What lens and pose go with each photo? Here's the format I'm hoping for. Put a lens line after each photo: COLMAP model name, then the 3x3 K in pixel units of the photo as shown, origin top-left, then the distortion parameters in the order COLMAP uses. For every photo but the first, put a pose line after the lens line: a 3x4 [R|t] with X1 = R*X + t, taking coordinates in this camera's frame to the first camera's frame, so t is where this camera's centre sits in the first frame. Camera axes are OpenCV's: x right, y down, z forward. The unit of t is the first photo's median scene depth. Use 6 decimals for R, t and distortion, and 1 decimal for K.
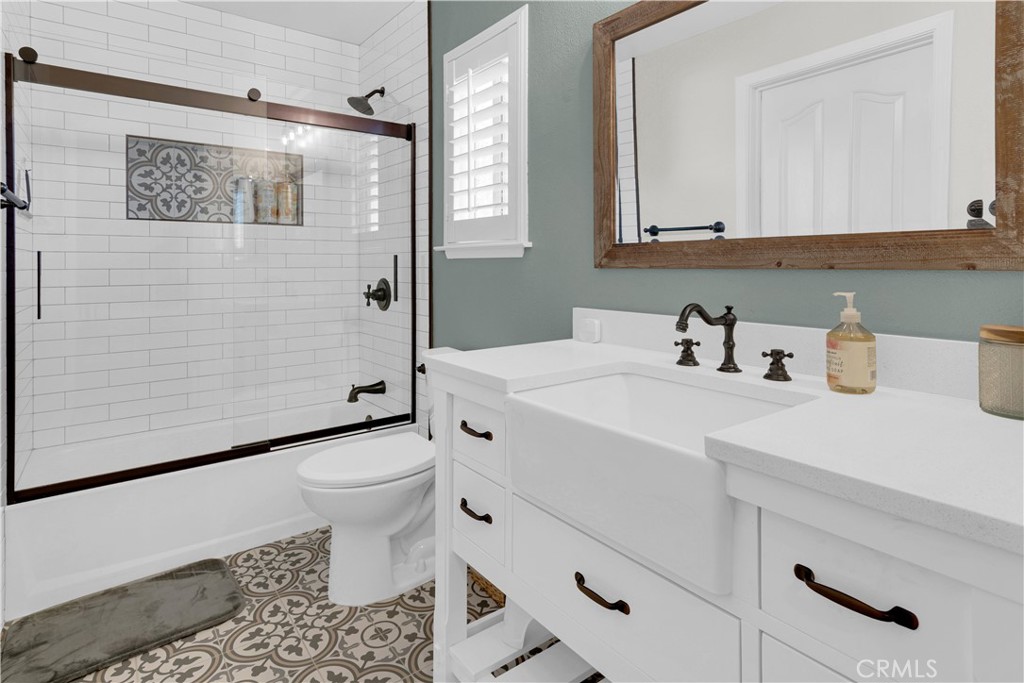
lens RADIAL K [[537.1, 0, 506.3], [0, 537.1, 265.3], [0, 0, 1]] dist [0.006440, -0.000360]
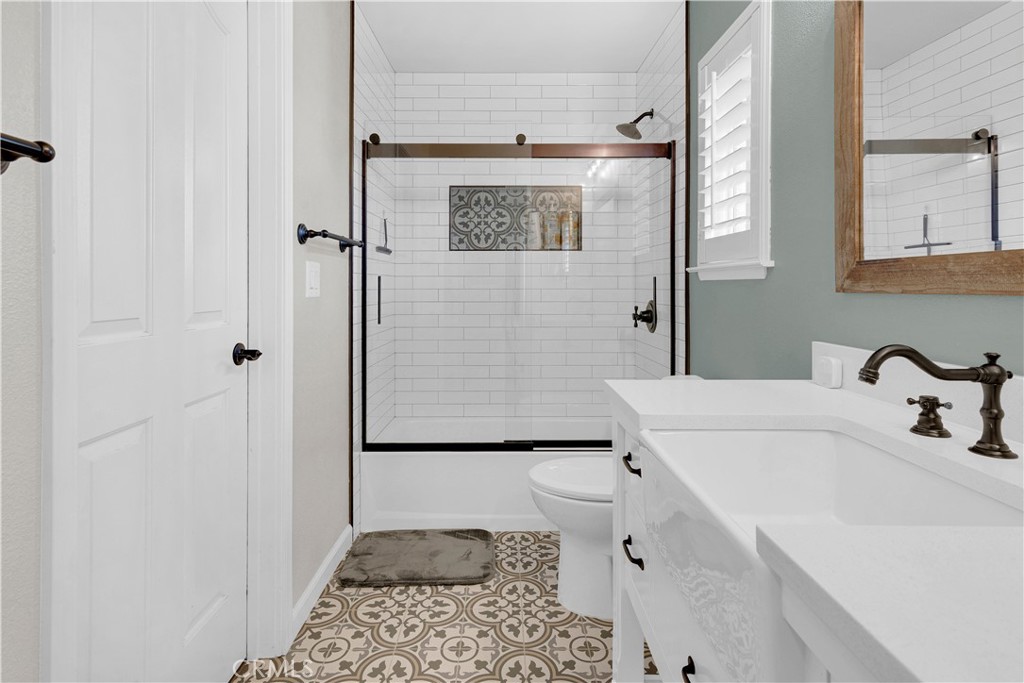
lens RADIAL K [[523.4, 0, 506.3], [0, 523.4, 282.8], [0, 0, 1]] dist [0.010433, 0.000121]
pose [[0.802811, -0.000060, -0.596234, 0.204759], [-0.004329, 0.999973, -0.005929, -0.001773], [0.596218, 0.007341, 0.802789, 0.089149]]
